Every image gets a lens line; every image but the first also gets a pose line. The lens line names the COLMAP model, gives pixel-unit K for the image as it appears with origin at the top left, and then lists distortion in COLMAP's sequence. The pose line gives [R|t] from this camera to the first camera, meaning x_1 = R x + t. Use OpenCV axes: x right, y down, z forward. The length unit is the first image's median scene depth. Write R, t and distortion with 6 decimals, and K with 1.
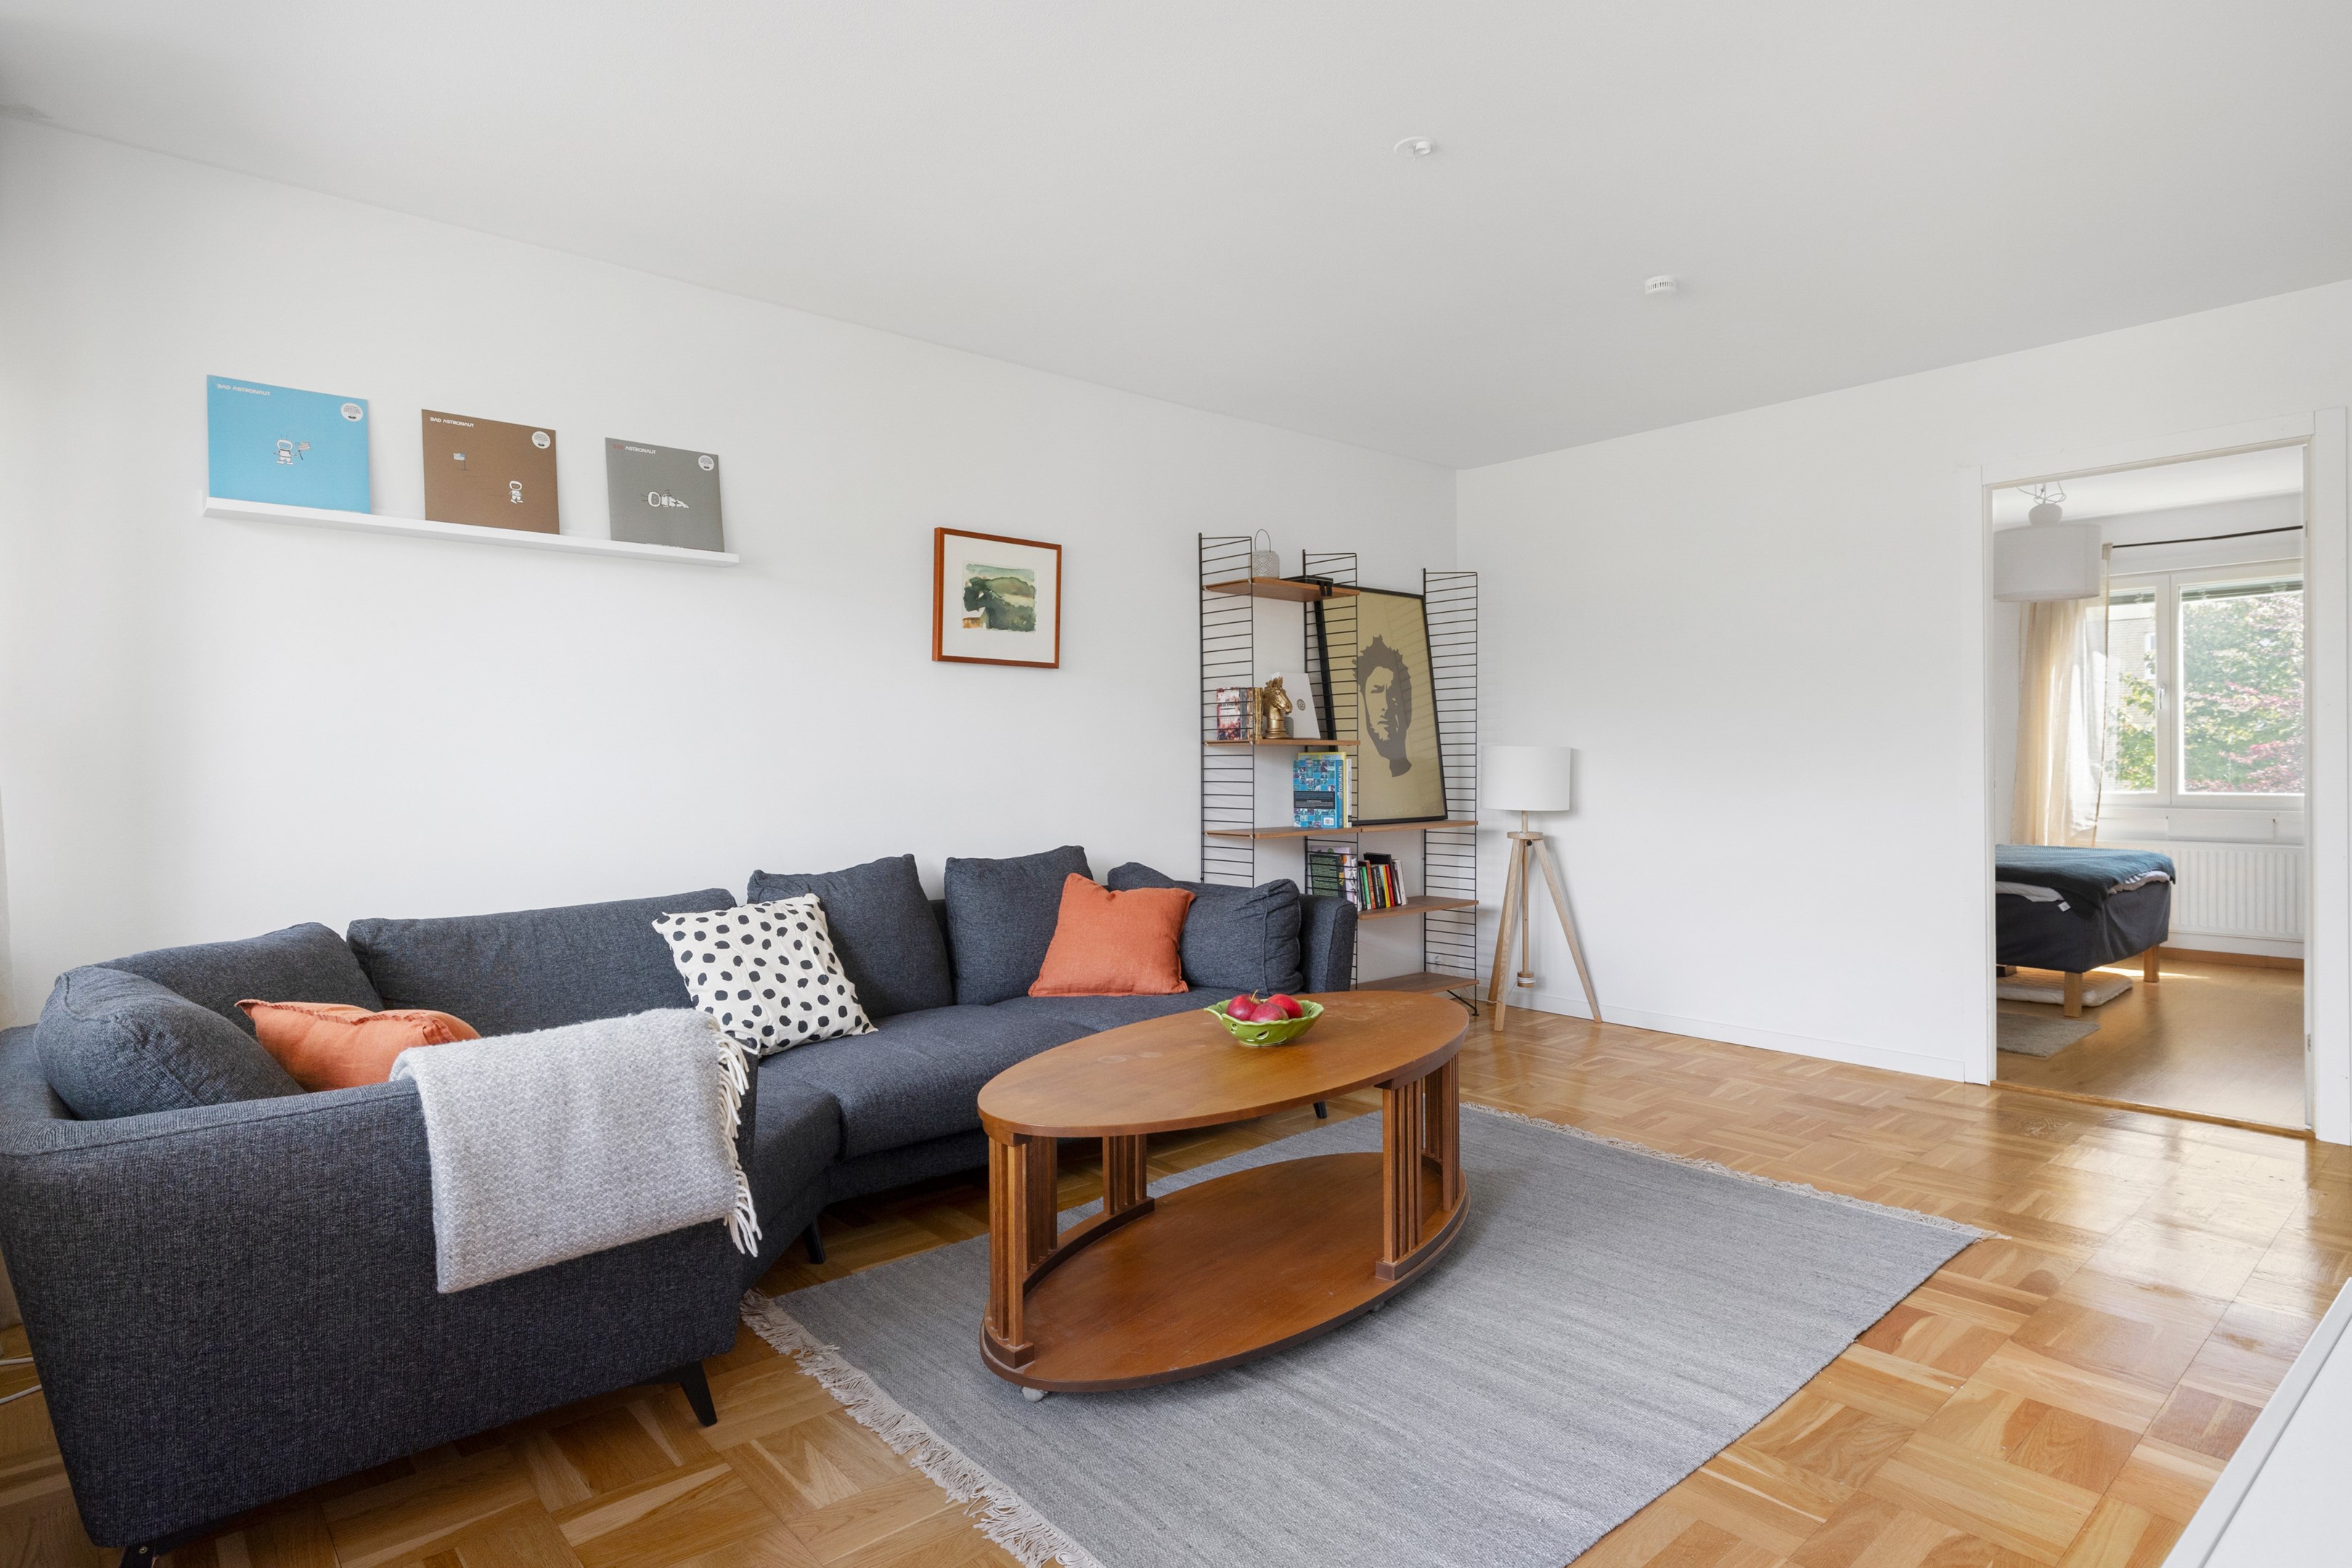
lens RADIAL K [[1275.3, 0, 1146.6], [0, 1275.3, 765.1], [0, 0, 1]] dist [-0.002724, -0.000130]
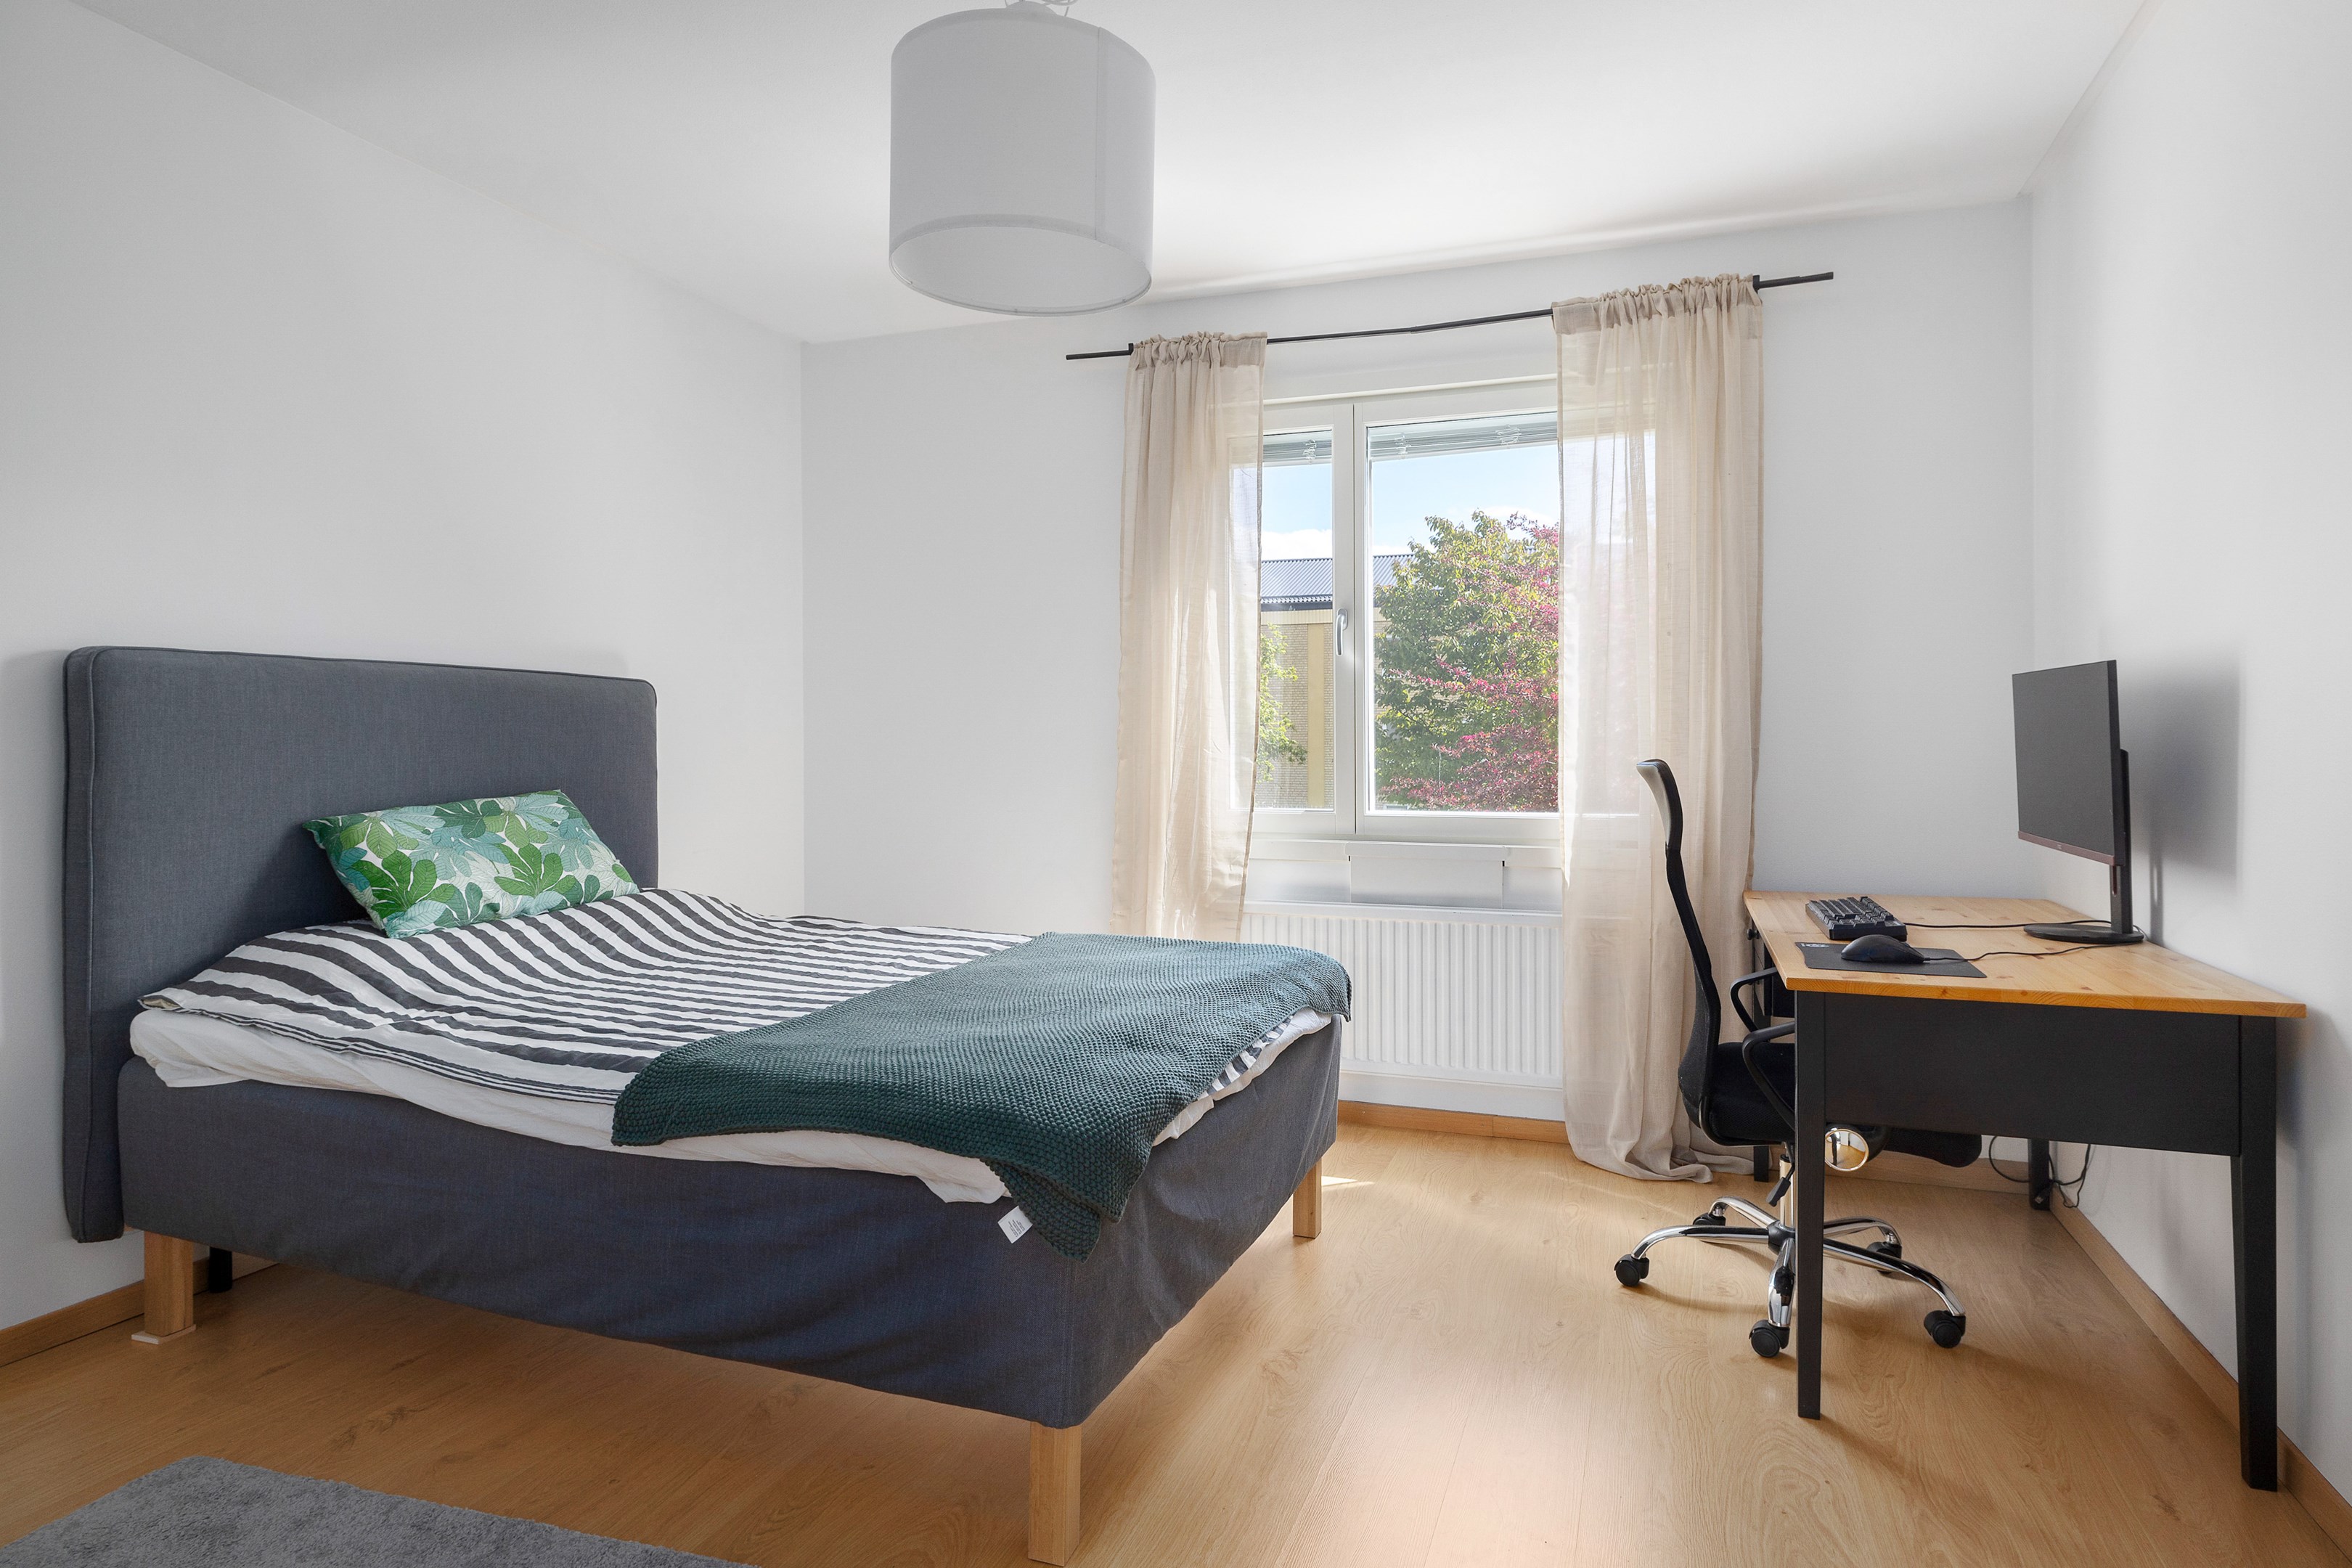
lens RADIAL K [[1342.2, 0, 1181.8], [0, 1342.2, 757.5], [0, 0, 1]] dist [0.001835, 0.001215]
pose [[0.871117, 0.002451, 0.491069, 0.458632], [-0.003296, 0.999994, 0.000854, -0.001807], [-0.491064, -0.002363, 0.871120, 0.536970]]
